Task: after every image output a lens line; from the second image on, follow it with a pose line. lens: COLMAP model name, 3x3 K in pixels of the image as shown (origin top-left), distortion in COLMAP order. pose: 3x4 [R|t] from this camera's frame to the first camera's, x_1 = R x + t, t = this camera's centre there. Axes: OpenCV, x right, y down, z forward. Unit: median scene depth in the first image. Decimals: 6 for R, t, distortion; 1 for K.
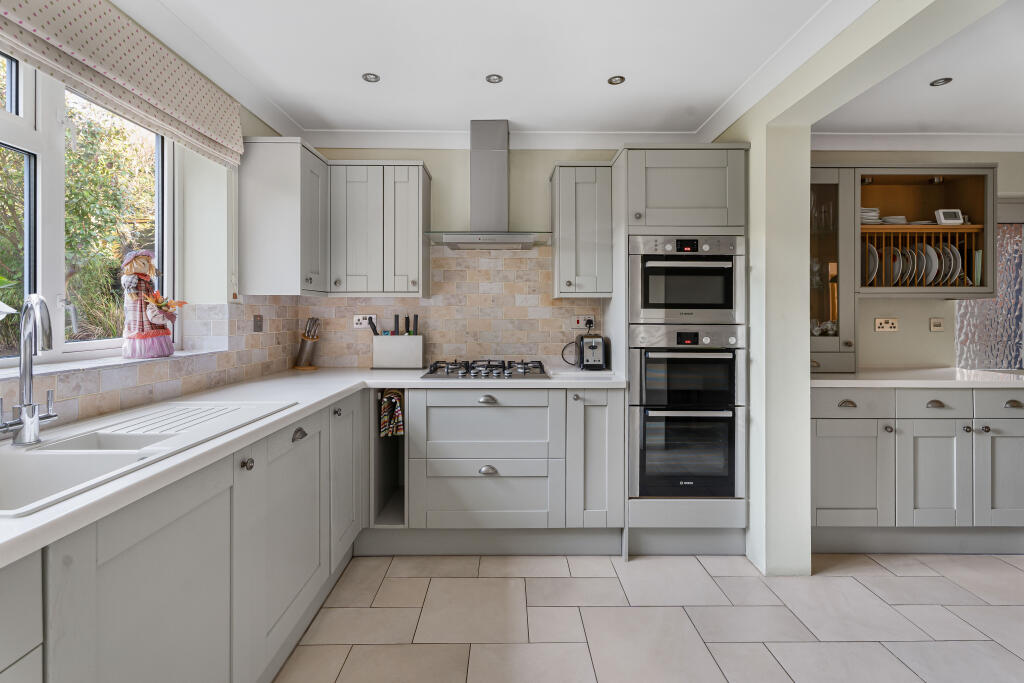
lens RADIAL K [[474.3, 0, 512.1], [0, 474.3, 314.8], [0, 0, 1]] dist [0.000011, 0.000033]
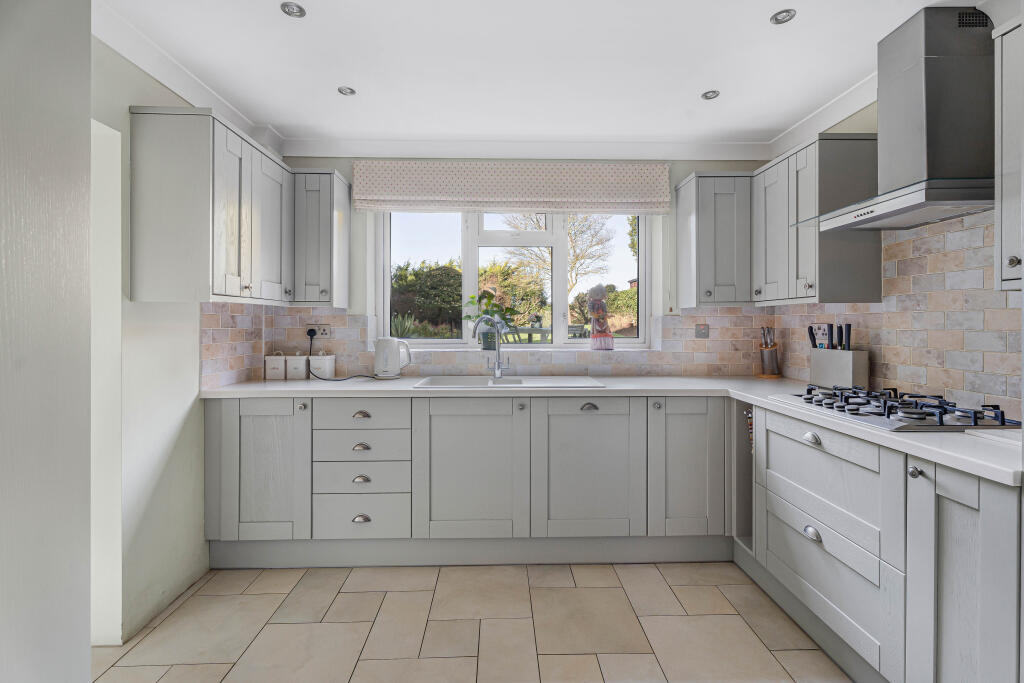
lens RADIAL K [[467.4, 0, 511.9], [0, 467.4, 323.4], [0, 0, 1]] dist [0.000502, 0.000051]
pose [[0.017902, -0.001426, -0.999839, 0.605092], [0.000126, 0.999999, -0.001424, -0.000285], [0.999840, -0.000100, 0.017902, 0.464470]]
